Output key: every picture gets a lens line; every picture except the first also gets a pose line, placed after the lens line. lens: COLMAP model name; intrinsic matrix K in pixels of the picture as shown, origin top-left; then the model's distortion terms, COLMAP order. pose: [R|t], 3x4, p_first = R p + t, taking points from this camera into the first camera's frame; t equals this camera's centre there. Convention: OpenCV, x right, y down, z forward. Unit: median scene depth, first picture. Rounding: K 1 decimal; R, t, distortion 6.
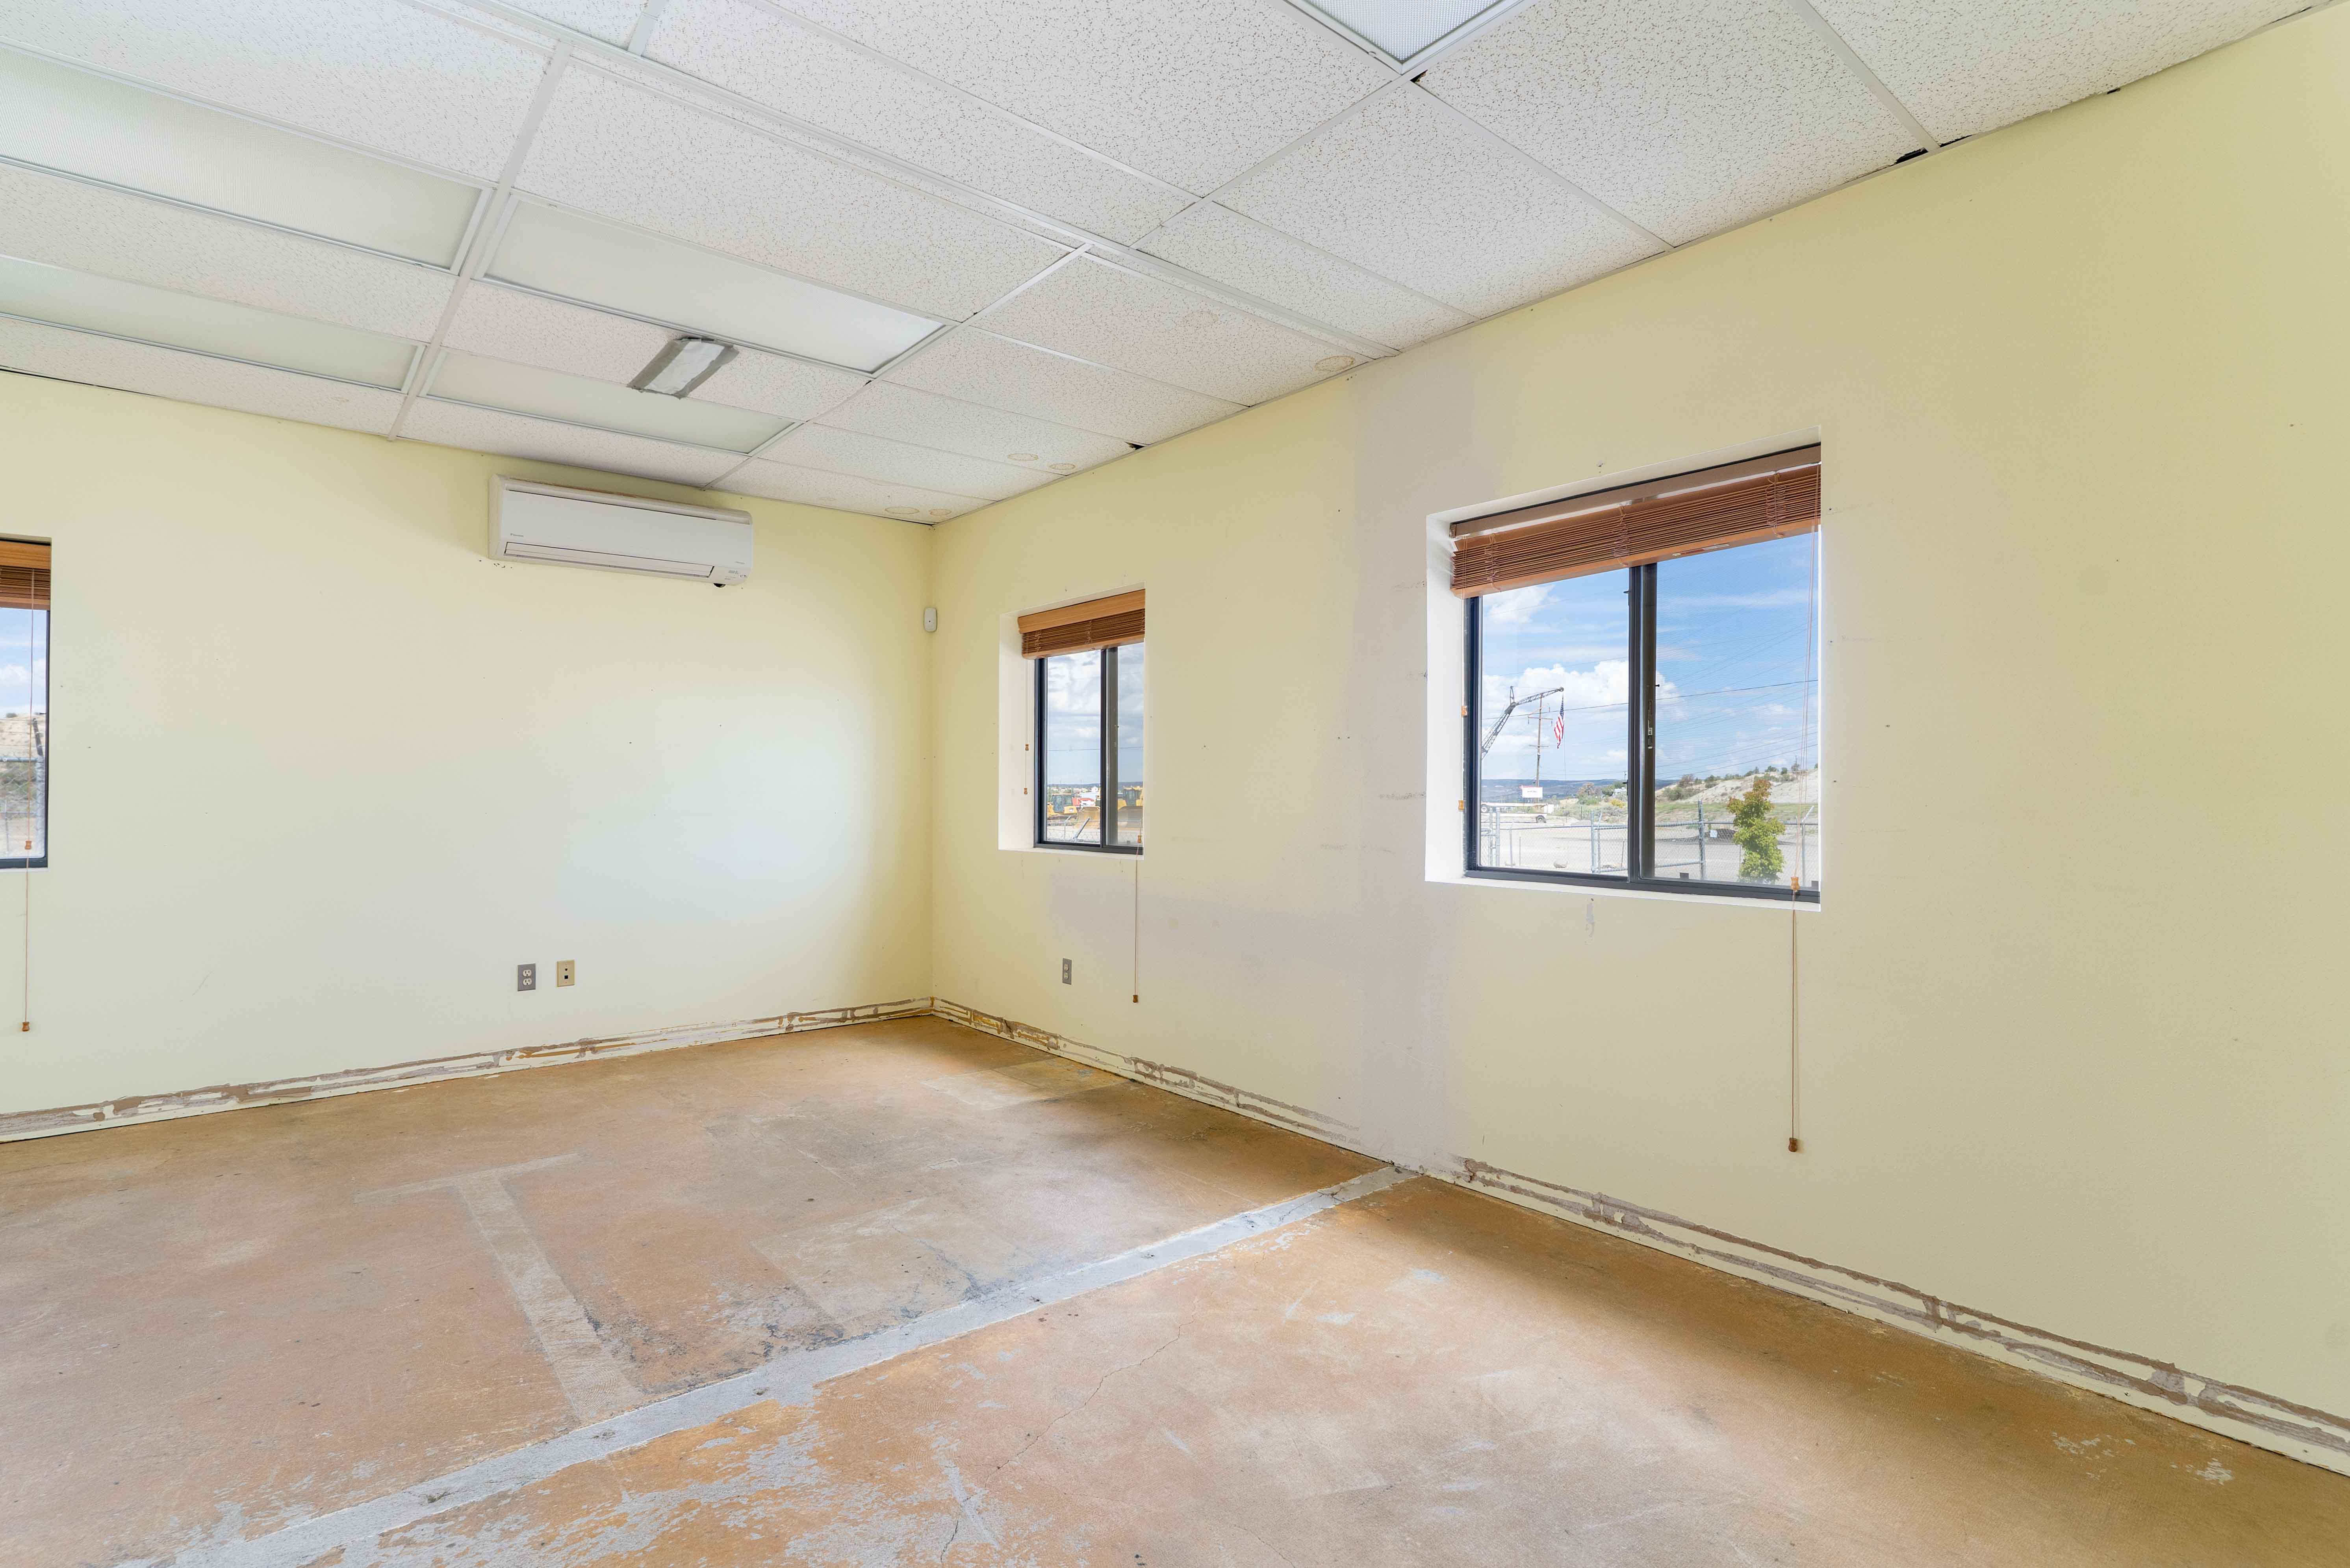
lens RADIAL K [[1136.6, 0, 1187.5], [0, 1136.6, 783.6], [0, 0, 1]] dist [0.003370, -0.000340]
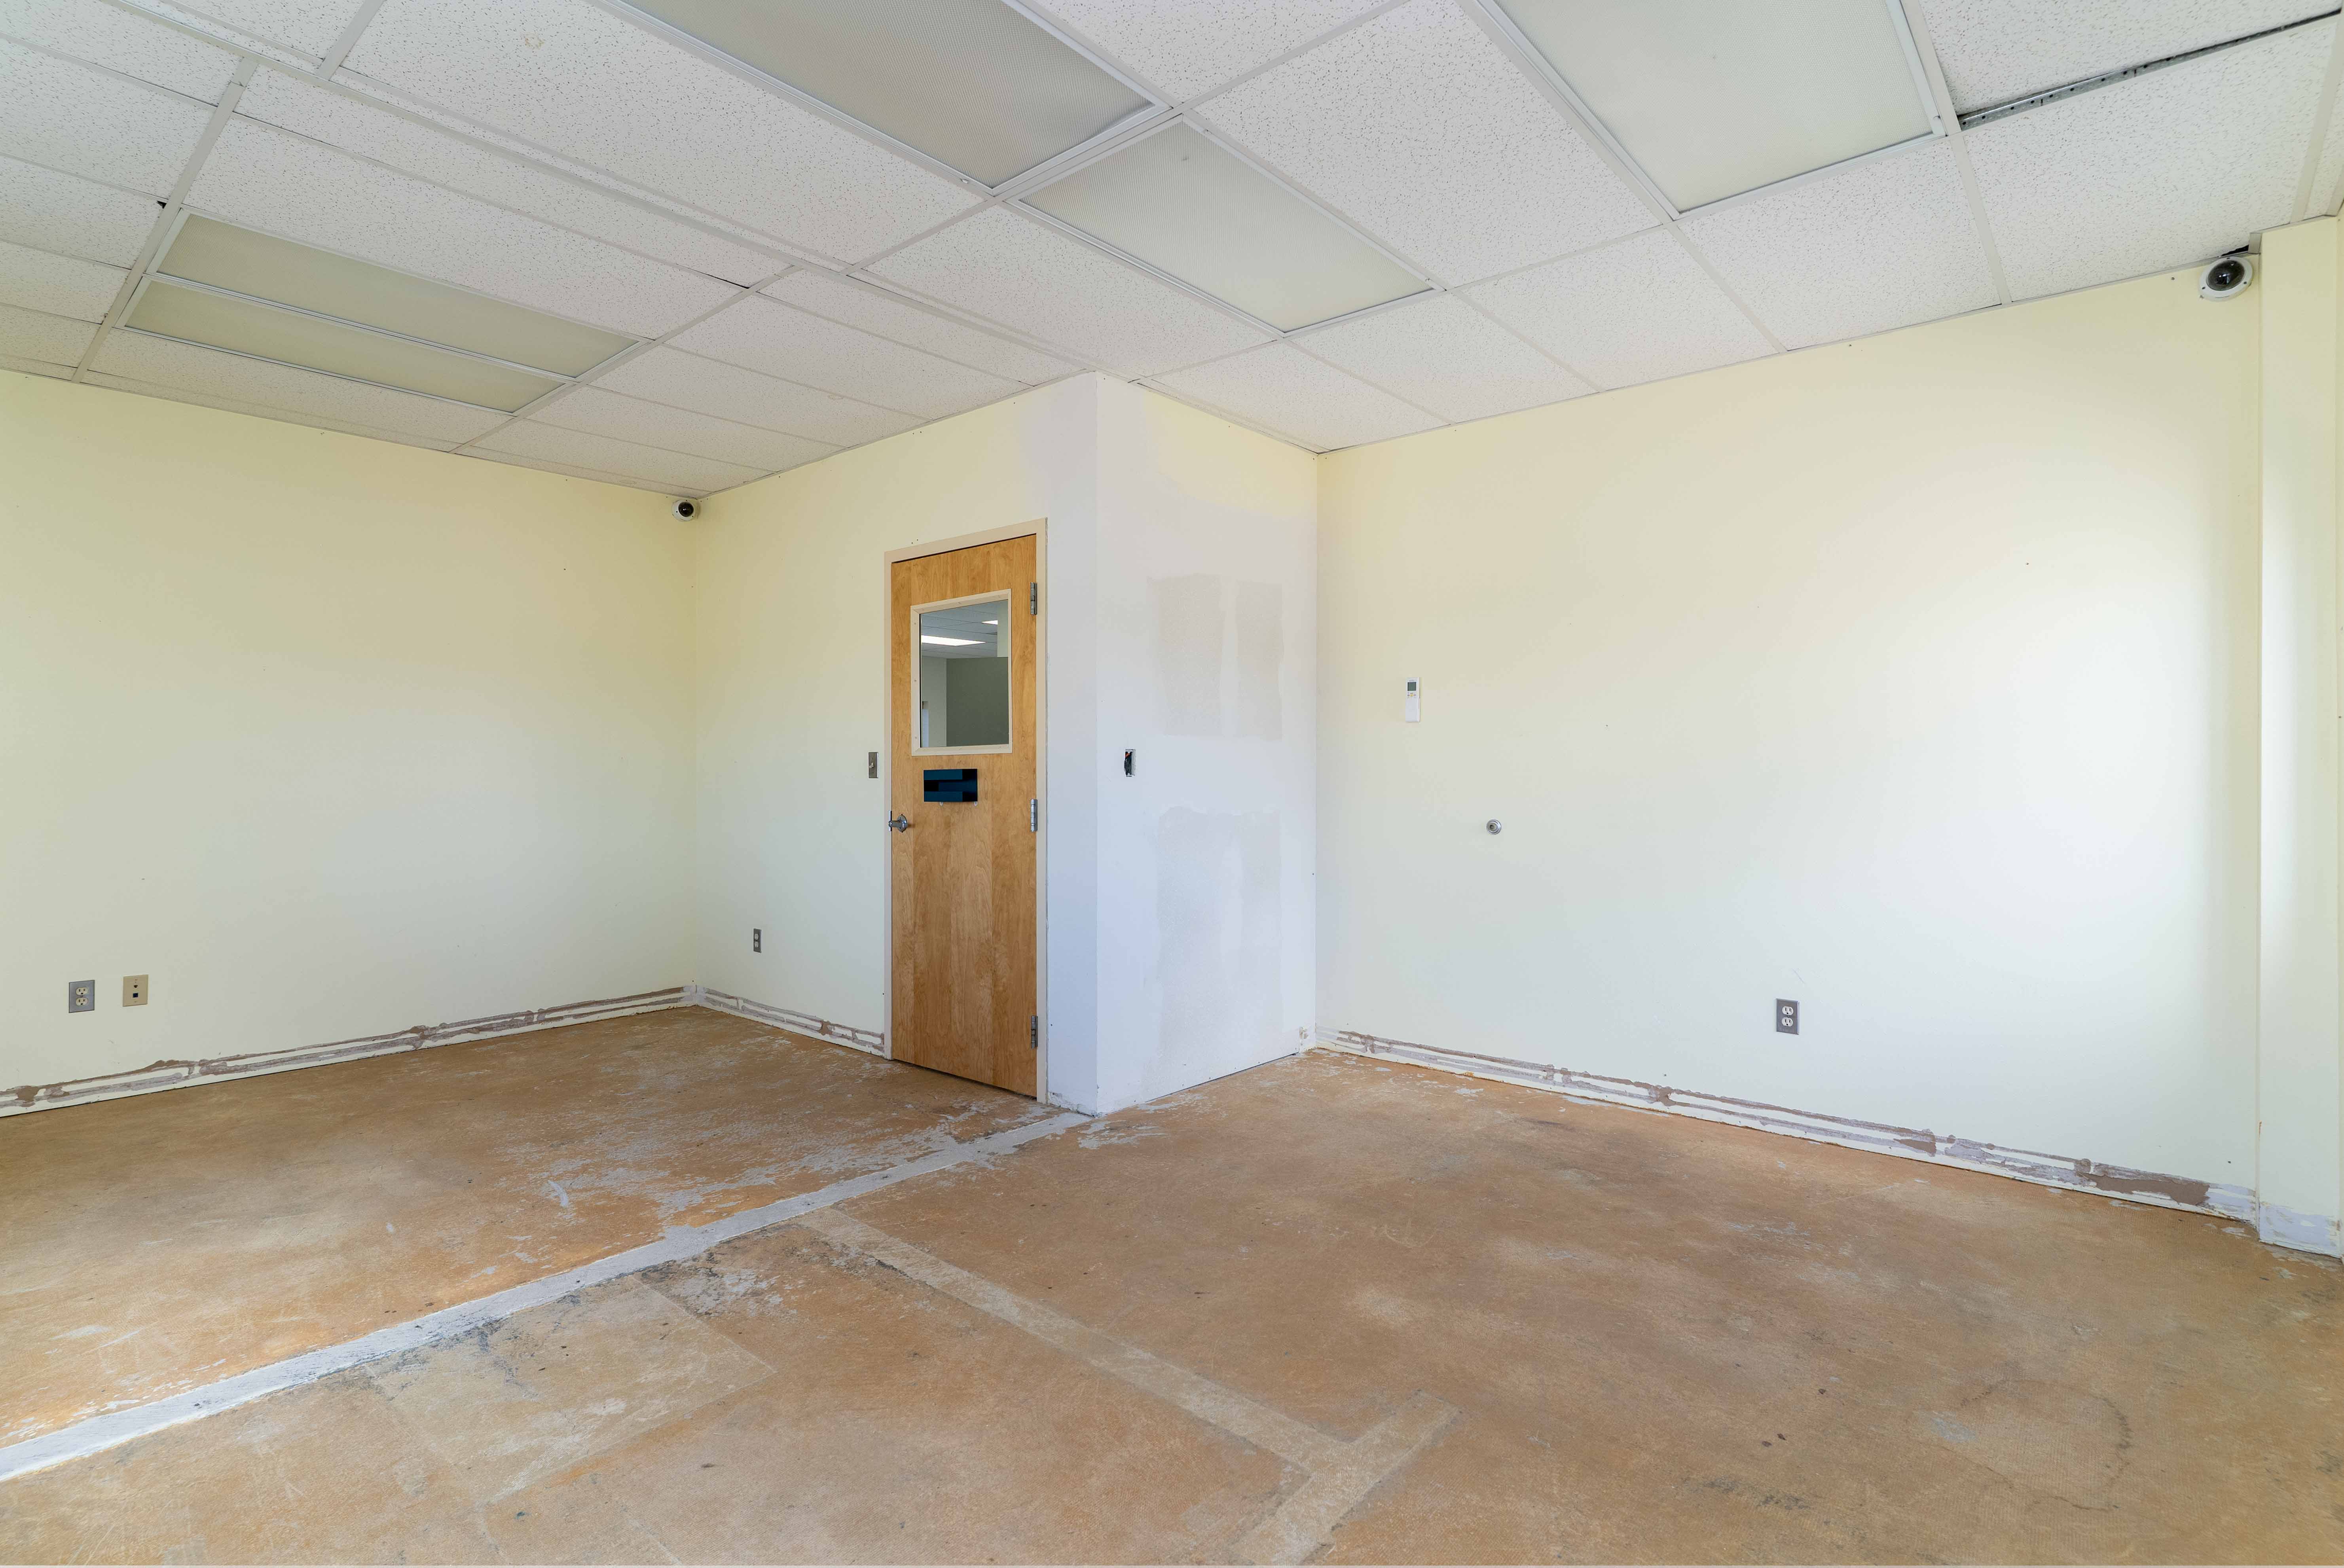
lens RADIAL K [[1133.5, 0, 1171.6], [0, 1133.5, 779.8], [0, 0, 1]] dist [0.003370, -0.000340]
pose [[-0.987711, -0.003137, -0.156258, -0.612041], [-0.003014, 0.999995, -0.001025, 0.011744], [0.156261, -0.000542, -0.987716, 2.083133]]
